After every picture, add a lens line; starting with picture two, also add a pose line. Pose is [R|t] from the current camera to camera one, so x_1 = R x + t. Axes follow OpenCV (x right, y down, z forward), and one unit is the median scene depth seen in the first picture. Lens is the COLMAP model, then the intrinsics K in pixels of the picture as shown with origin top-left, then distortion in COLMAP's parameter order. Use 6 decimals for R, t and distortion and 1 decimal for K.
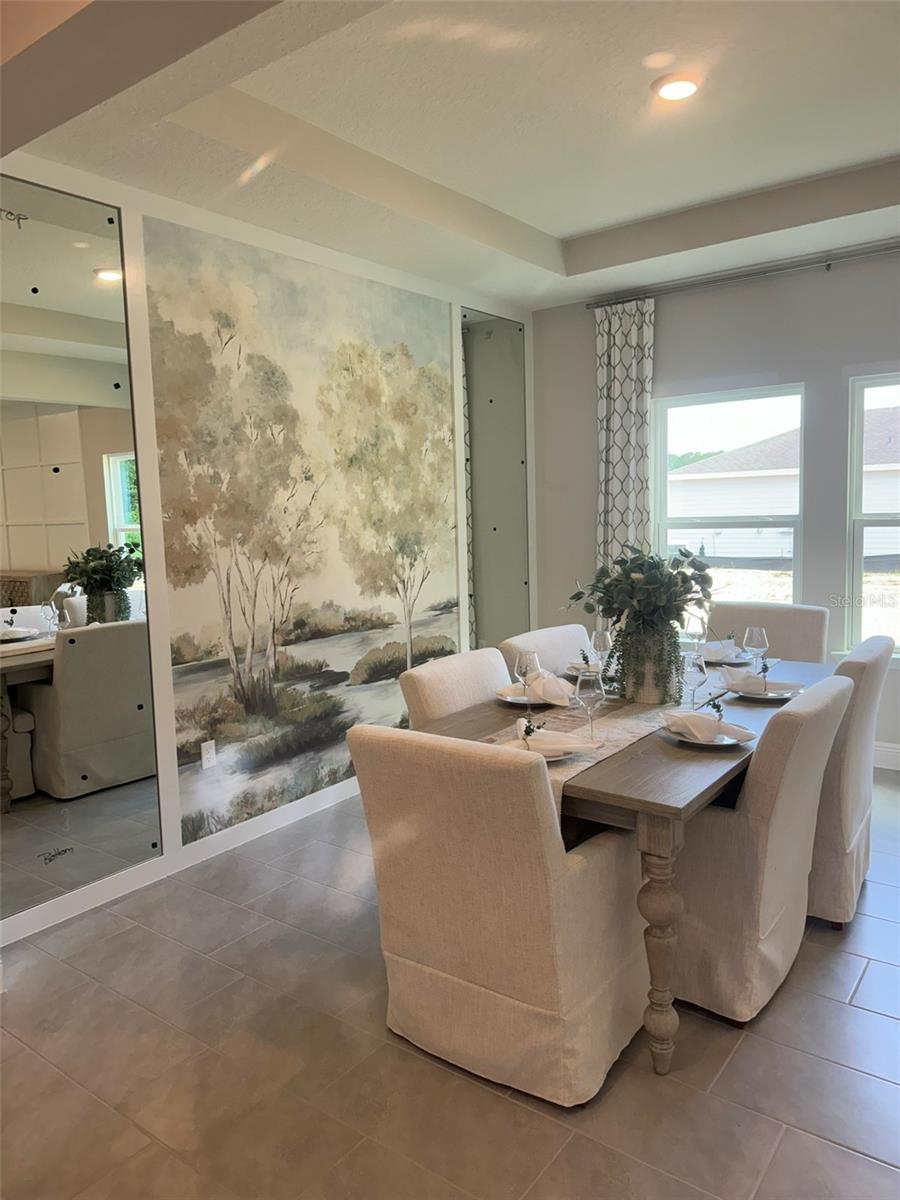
lens RADIAL K [[843.5, 0, 450.0], [0, 843.5, 600.0], [0, 0, 1]] dist [0.124333, -0.201728]
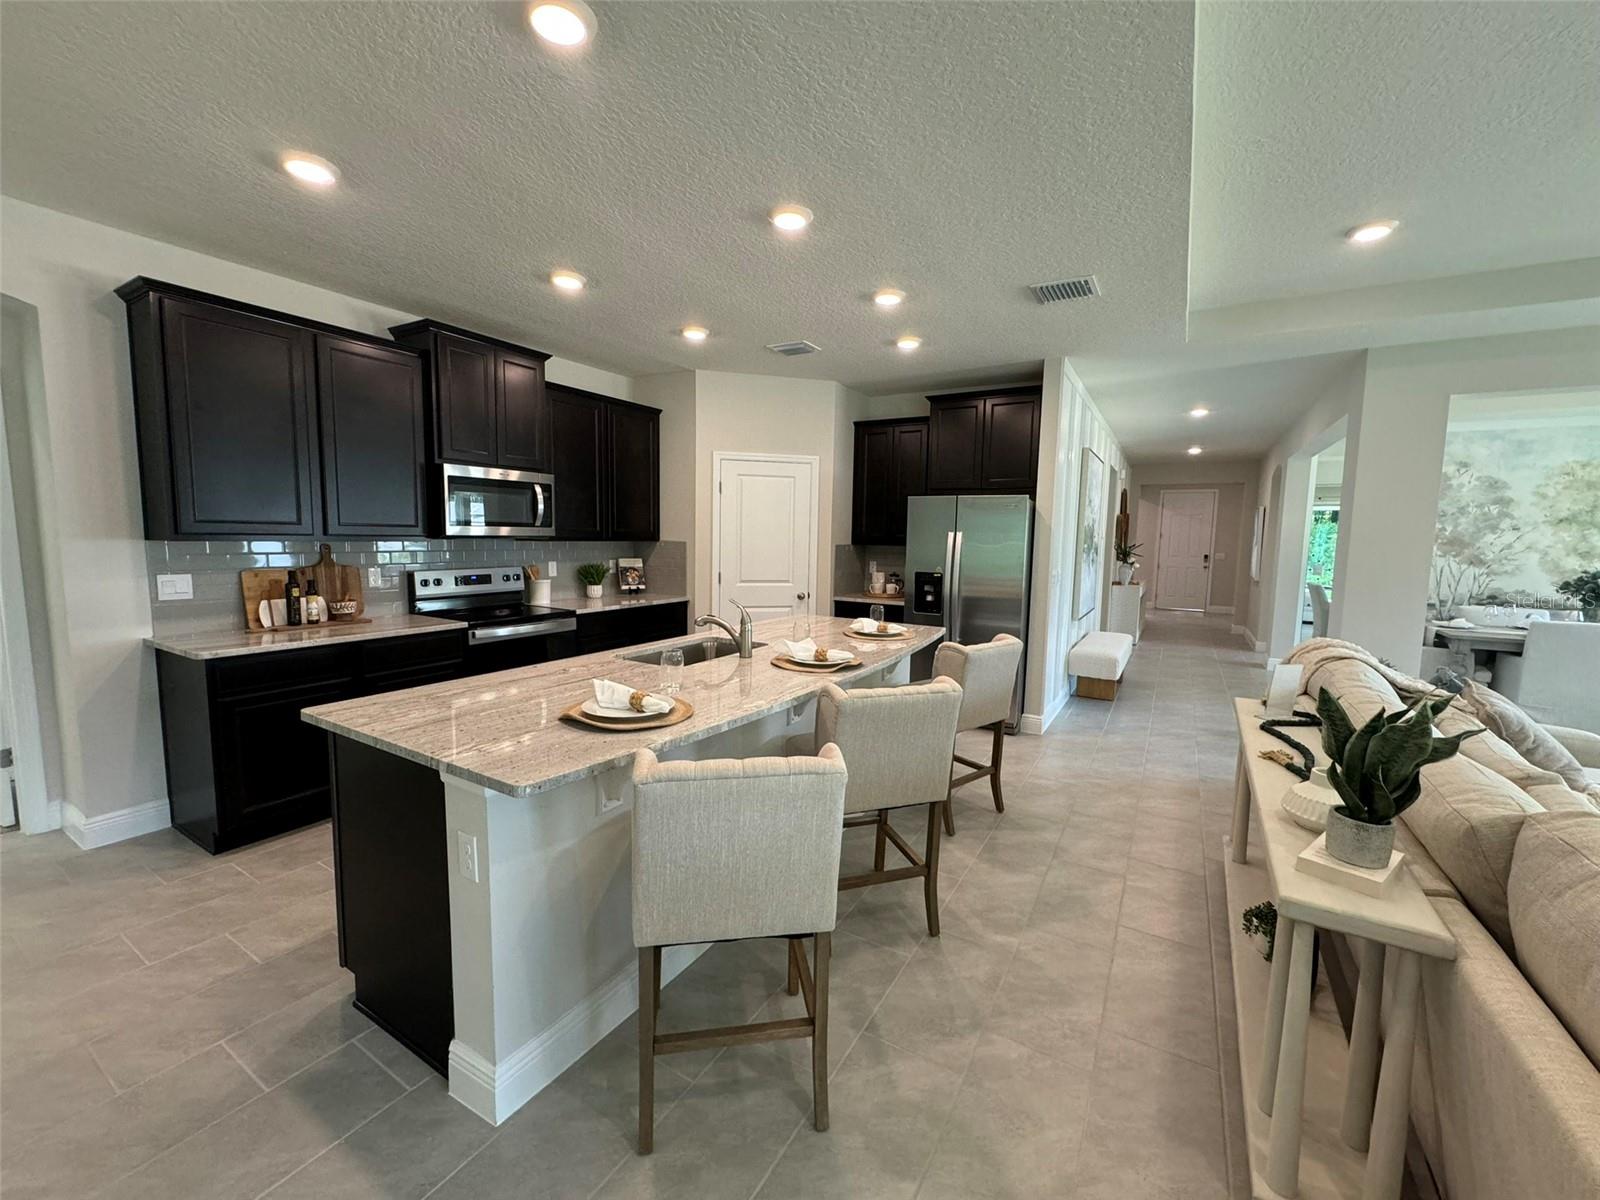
lens RADIAL K [[636.3, 0, 798.7], [0, 636.3, 597.8], [0, 0, 1]] dist [-0.001702, -0.000496]
pose [[0.088938, 0.136757, -0.986604, 1.241560], [-0.127786, 0.983910, 0.124865, 0.053325], [0.987806, 0.114969, 0.104982, -0.892883]]
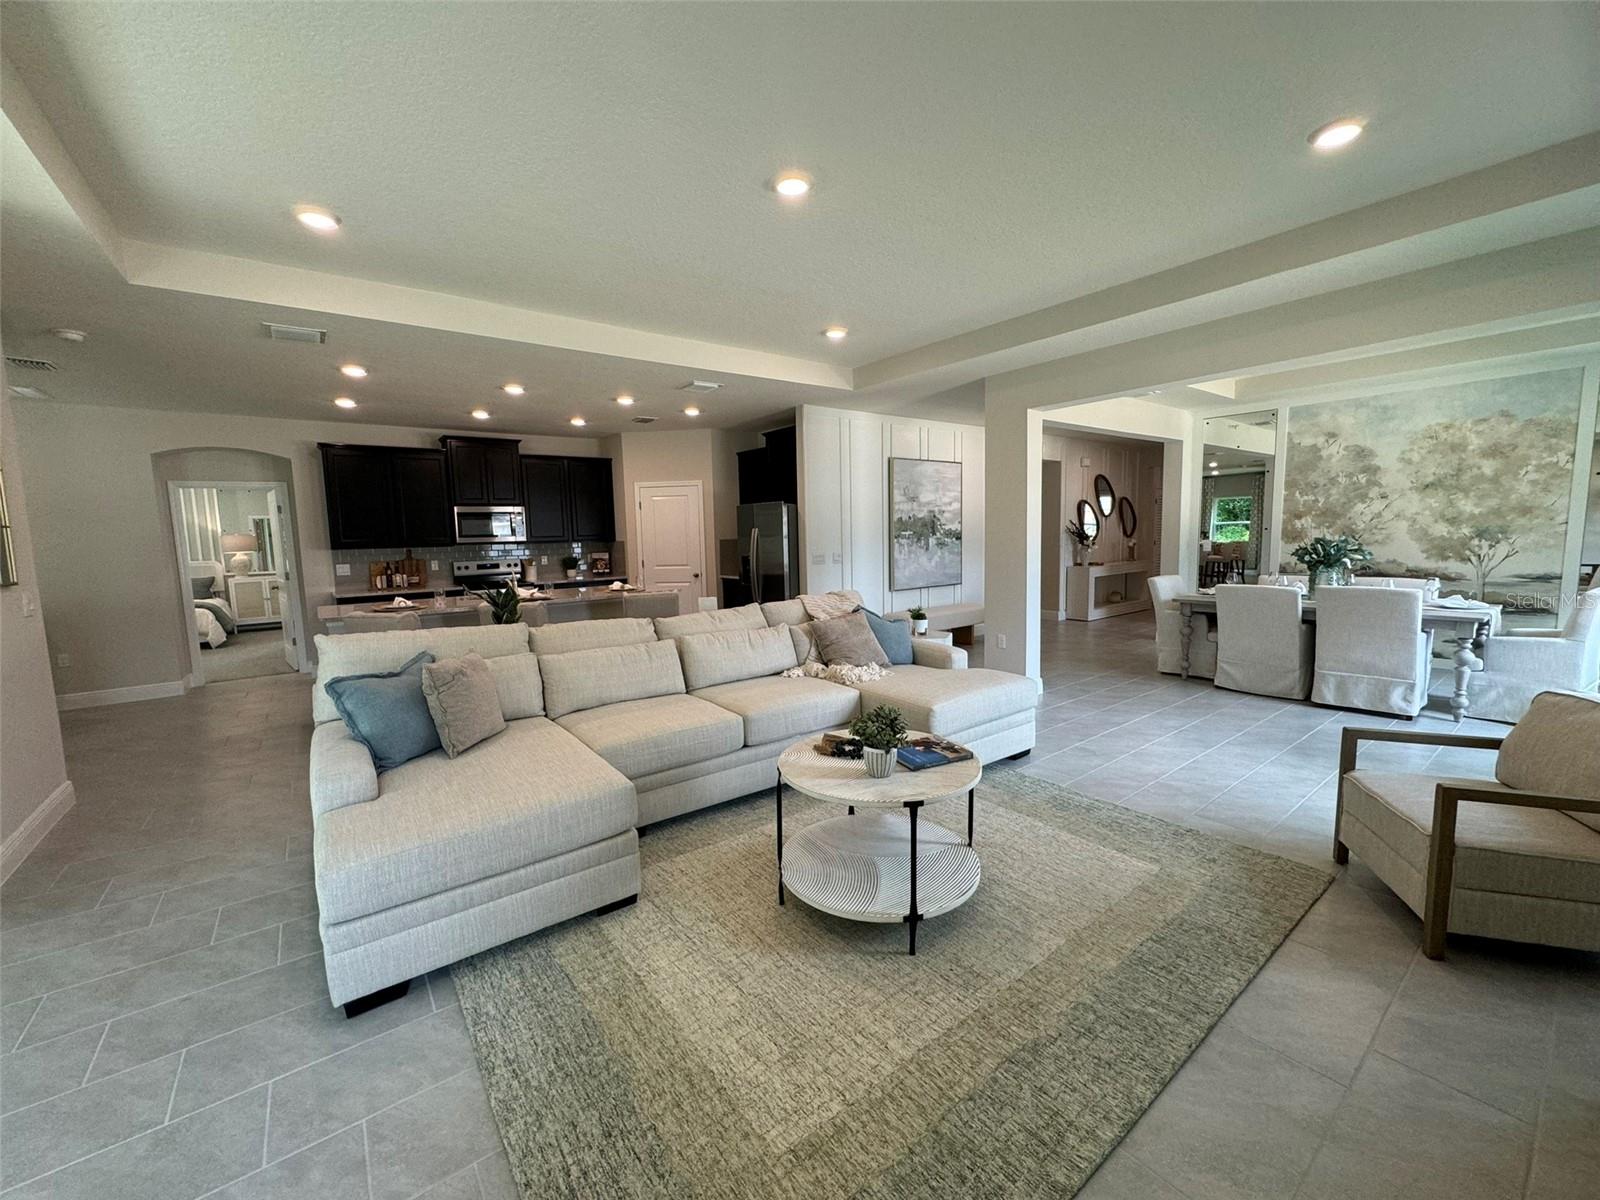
lens RADIAL K [[636.3, 0, 798.7], [0, 636.3, 597.8], [0, 0, 1]] dist [-0.001702, -0.000496]
pose [[-0.284201, 0.143417, -0.947977, 1.717237], [-0.067285, 0.983328, 0.168937, -0.069314], [0.956401, 0.111797, -0.269813, 0.089678]]
